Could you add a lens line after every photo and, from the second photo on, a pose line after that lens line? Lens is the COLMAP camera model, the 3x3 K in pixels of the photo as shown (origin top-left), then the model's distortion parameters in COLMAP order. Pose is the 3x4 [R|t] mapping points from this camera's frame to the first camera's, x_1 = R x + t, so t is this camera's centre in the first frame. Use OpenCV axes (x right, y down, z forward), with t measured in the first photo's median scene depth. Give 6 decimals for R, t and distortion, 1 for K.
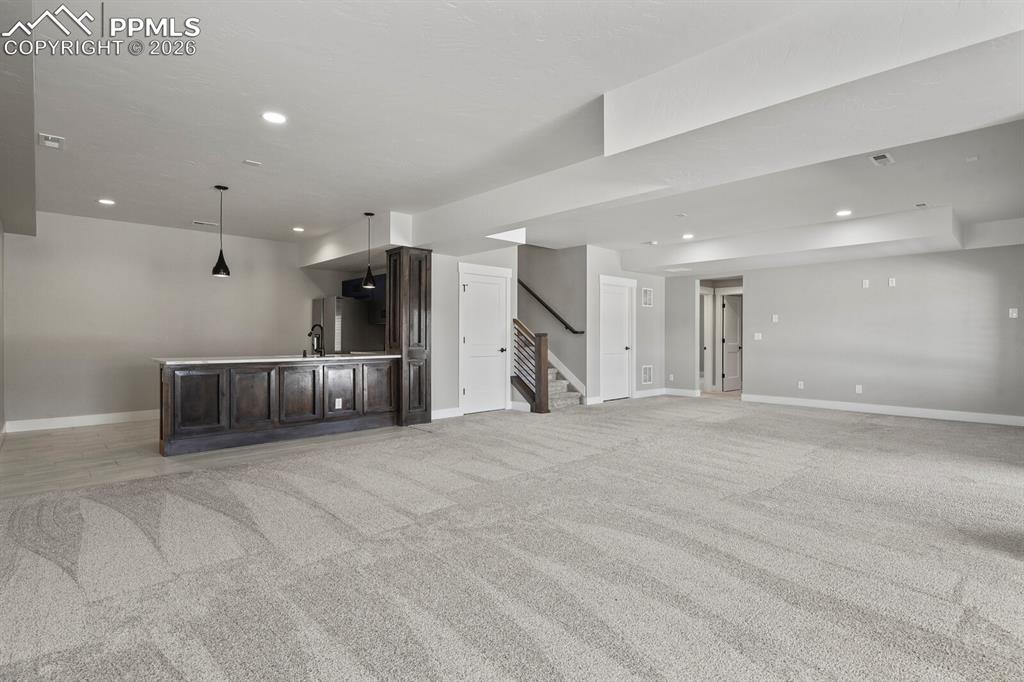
lens RADIAL K [[495.9, 0, 512.0], [0, 495.9, 341.0], [0, 0, 1]] dist [0.000950, -0.008688]
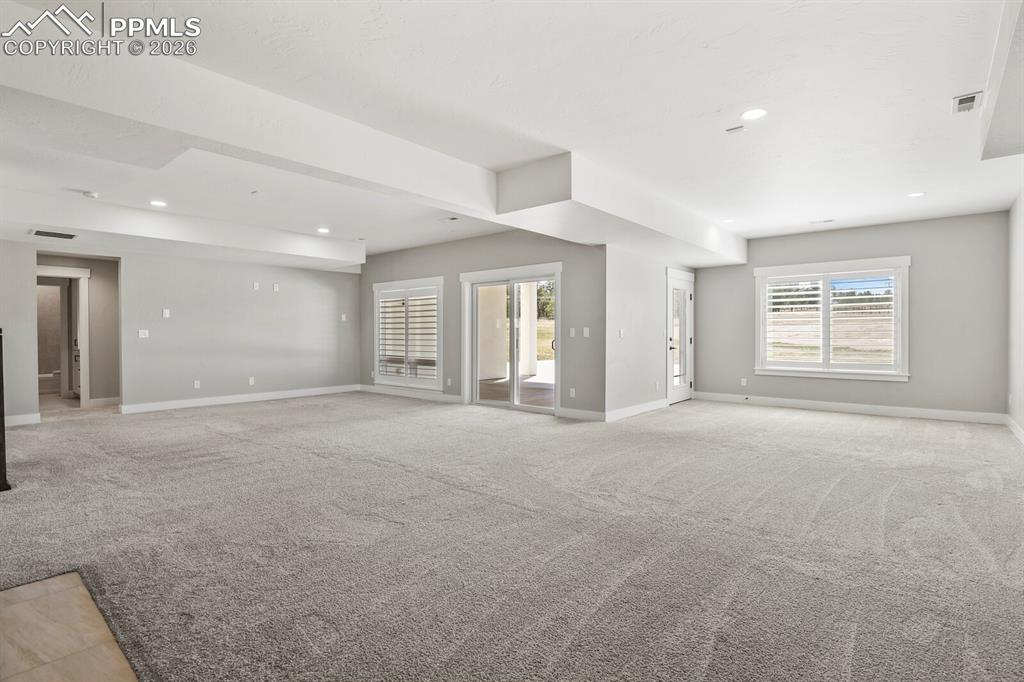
lens RADIAL K [[495.9, 0, 512.0], [0, 495.9, 341.0], [0, 0, 1]] dist [0.000950, -0.008688]
pose [[-0.092692, -0.018964, 0.995514, -0.498696], [0.008687, 0.999765, 0.019854, -0.009675], [-0.995657, 0.010488, -0.092505, 0.572798]]
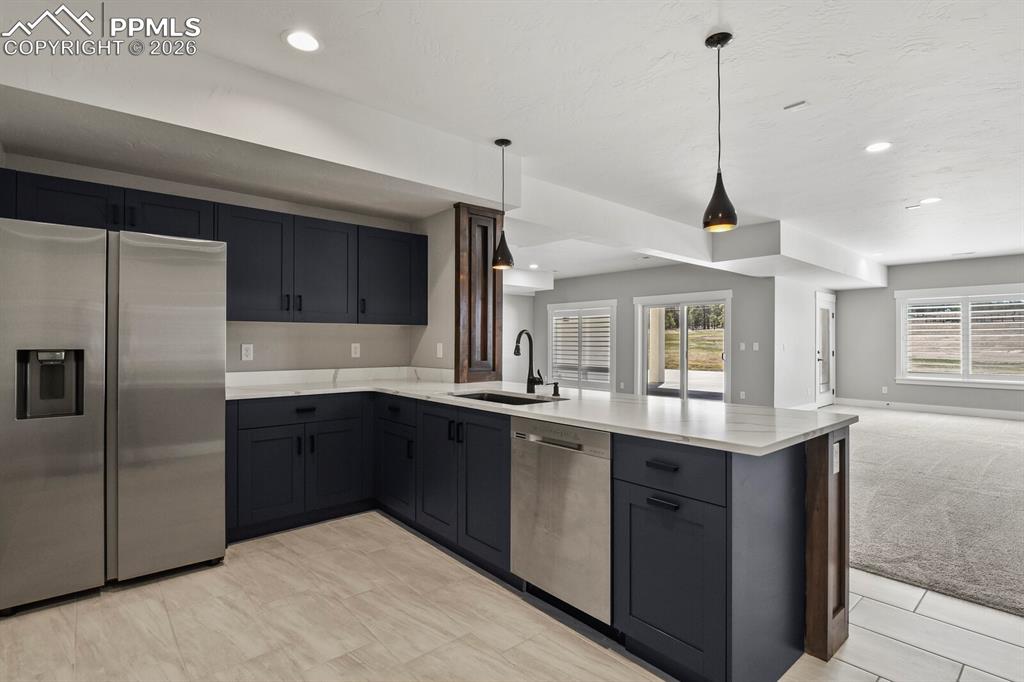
lens RADIAL K [[495.9, 0, 512.0], [0, 495.9, 341.0], [0, 0, 1]] dist [0.000950, -0.008688]
pose [[0.050196, -0.000796, 0.998739, -0.772722], [0.003859, 0.999992, 0.000603, -0.021971], [-0.998732, 0.003823, 0.050199, 0.858207]]
